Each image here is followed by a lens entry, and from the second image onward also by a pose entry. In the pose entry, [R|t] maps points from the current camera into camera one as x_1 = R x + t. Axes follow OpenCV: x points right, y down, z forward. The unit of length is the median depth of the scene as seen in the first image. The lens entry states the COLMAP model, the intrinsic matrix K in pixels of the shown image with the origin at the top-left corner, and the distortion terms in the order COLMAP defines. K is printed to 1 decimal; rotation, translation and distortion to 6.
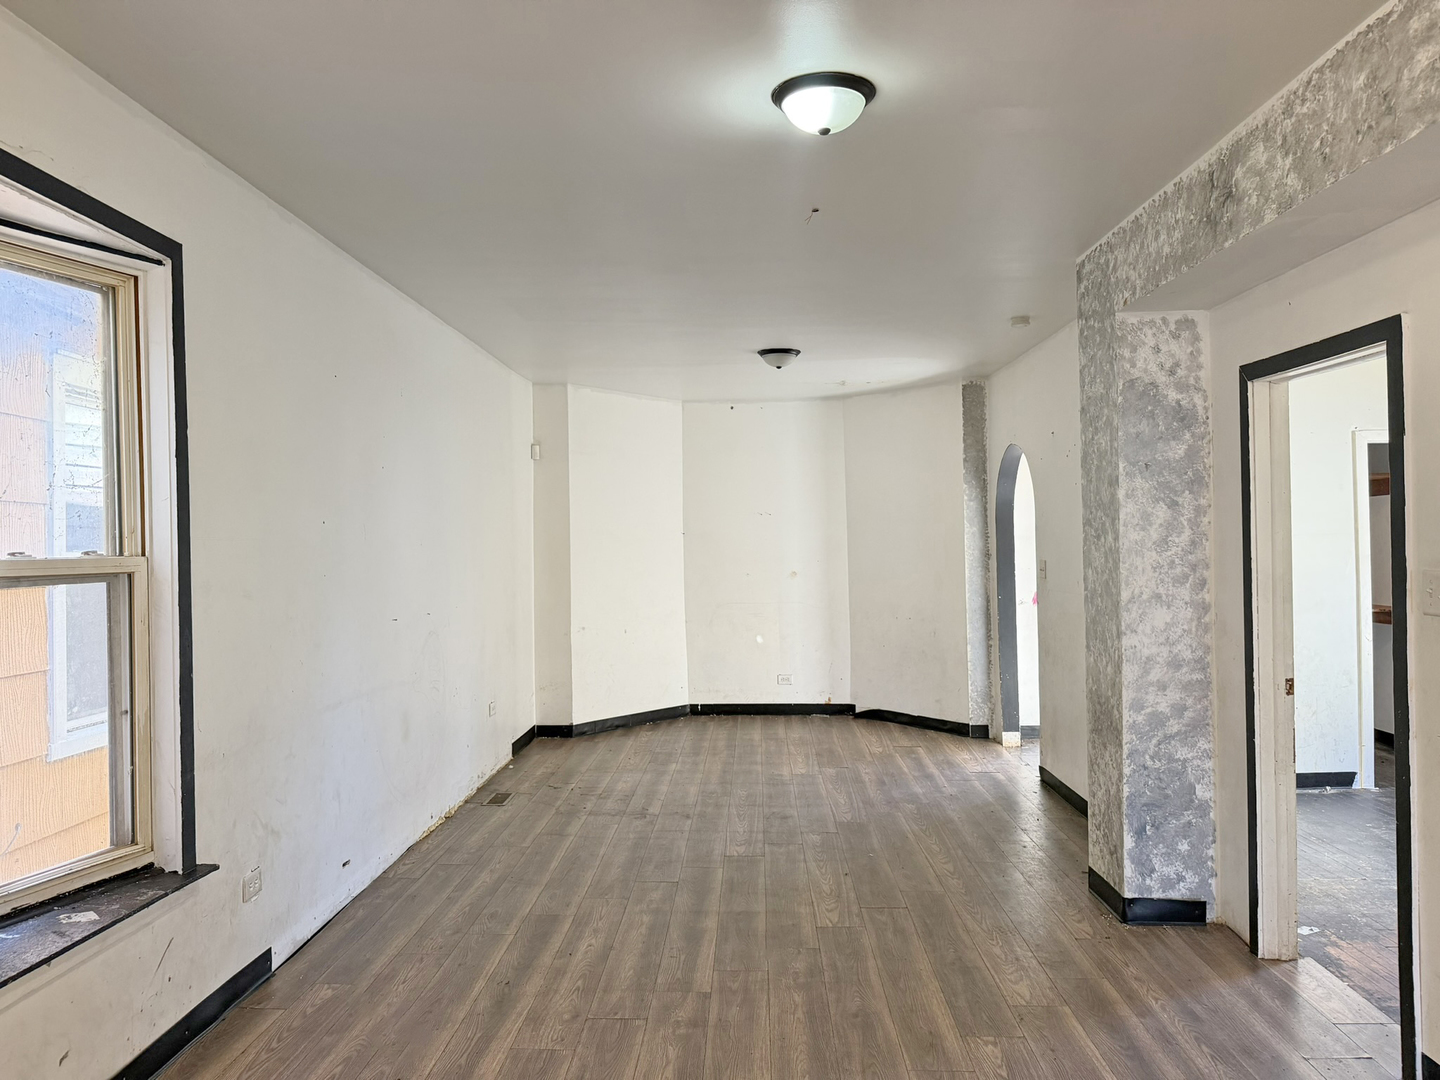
lens RADIAL K [[1010.1, 0, 717.7], [0, 1010.1, 541.1], [0, 0, 1]] dist [0.044253, -0.042106]
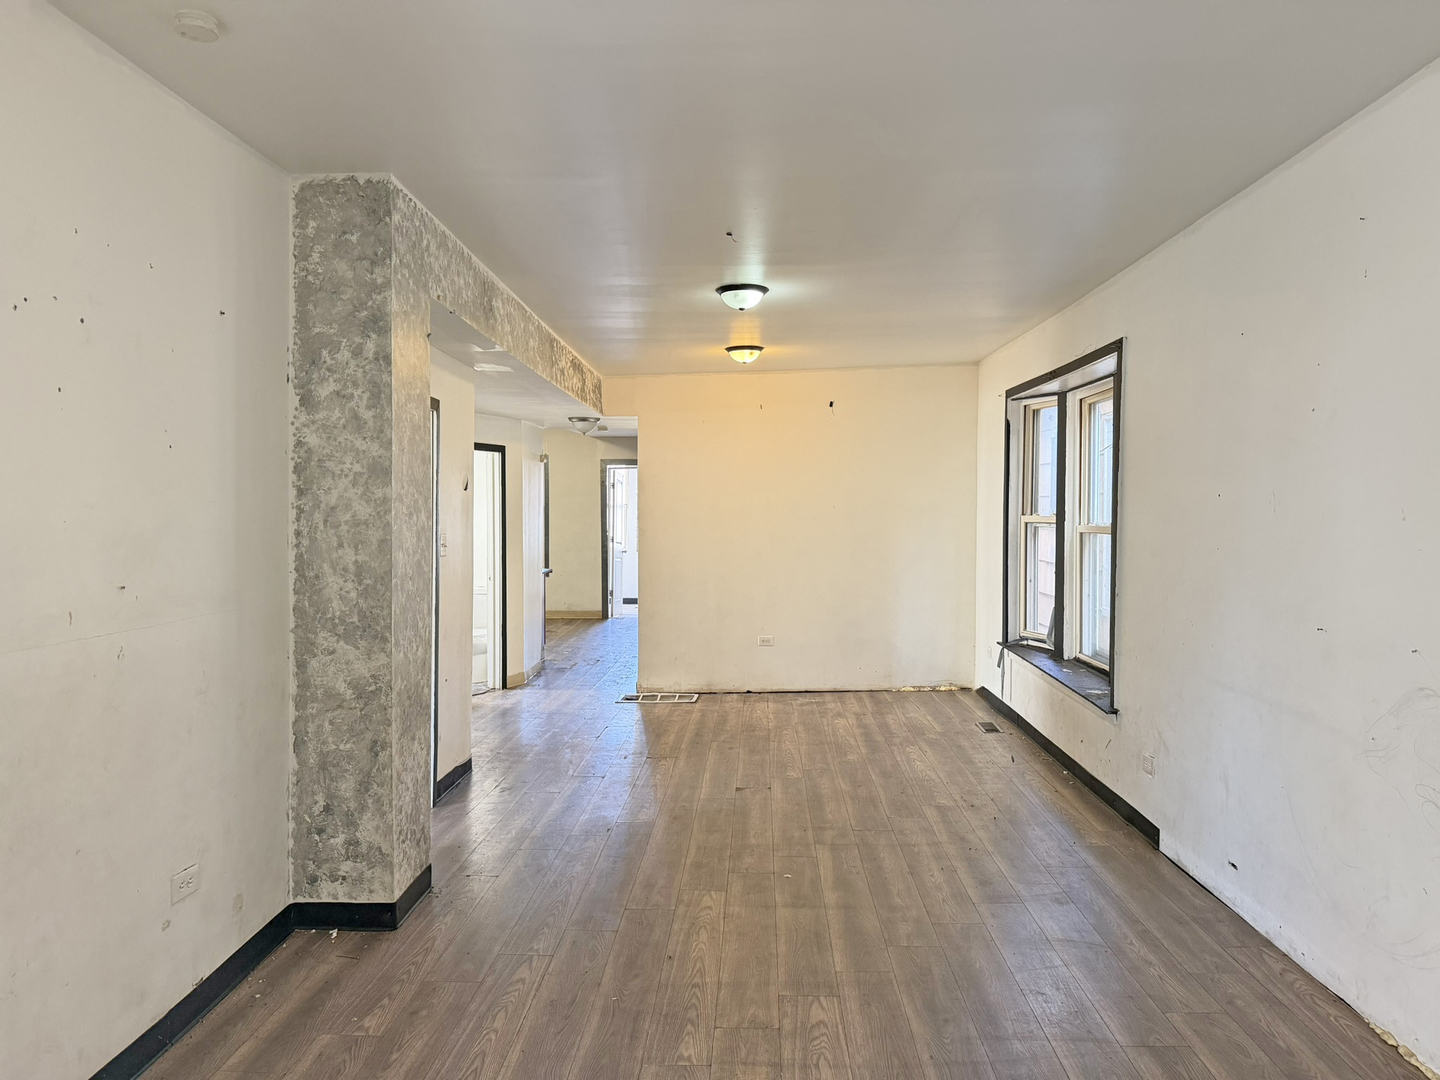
lens RADIAL K [[1010.1, 0, 721.4], [0, 1010.1, 536.9], [0, 0, 1]] dist [0.044253, -0.042106]
pose [[-0.999974, 0.006751, 0.002657, 0.097874], [0.006803, 0.999776, 0.020048, -0.000841], [-0.002521, 0.020065, -0.999795, 2.034067]]
